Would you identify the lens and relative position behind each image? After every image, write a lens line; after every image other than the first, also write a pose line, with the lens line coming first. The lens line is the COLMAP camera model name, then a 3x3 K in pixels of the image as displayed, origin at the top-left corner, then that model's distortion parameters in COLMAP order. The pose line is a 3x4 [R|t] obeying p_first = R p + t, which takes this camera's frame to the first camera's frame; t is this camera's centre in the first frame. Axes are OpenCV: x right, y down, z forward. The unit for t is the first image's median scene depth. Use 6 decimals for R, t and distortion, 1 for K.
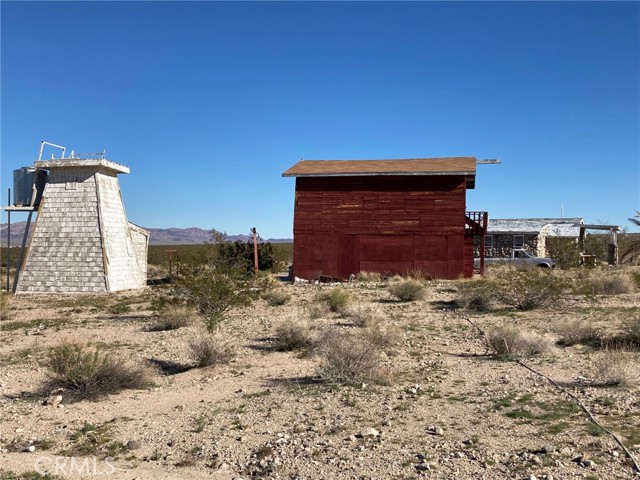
lens RADIAL K [[738.9, 0, 319.3], [0, 738.9, 242.0], [0, 0, 1]] dist [0.146281, 0.000000]
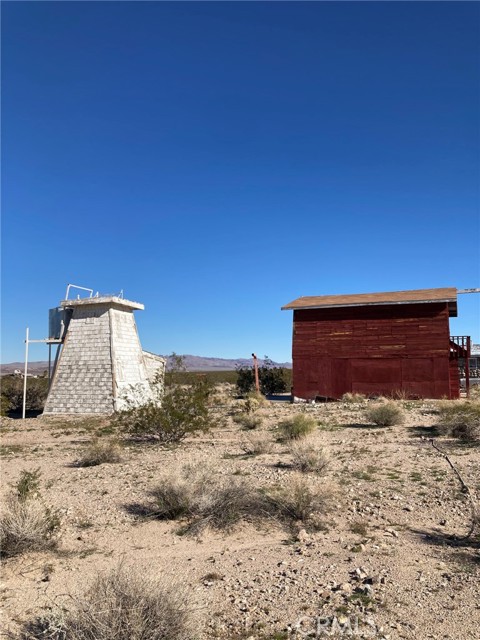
lens RADIAL K [[522.0, 0, 251.8], [0, 522.0, 323.2], [0, 0, 1]] dist [0.033504, -0.032958]
pose [[0.984341, -0.029799, -0.173737, 0.046769], [0.014889, 0.996141, -0.086497, 0.002835], [0.175644, 0.082556, 0.980986, 0.195336]]
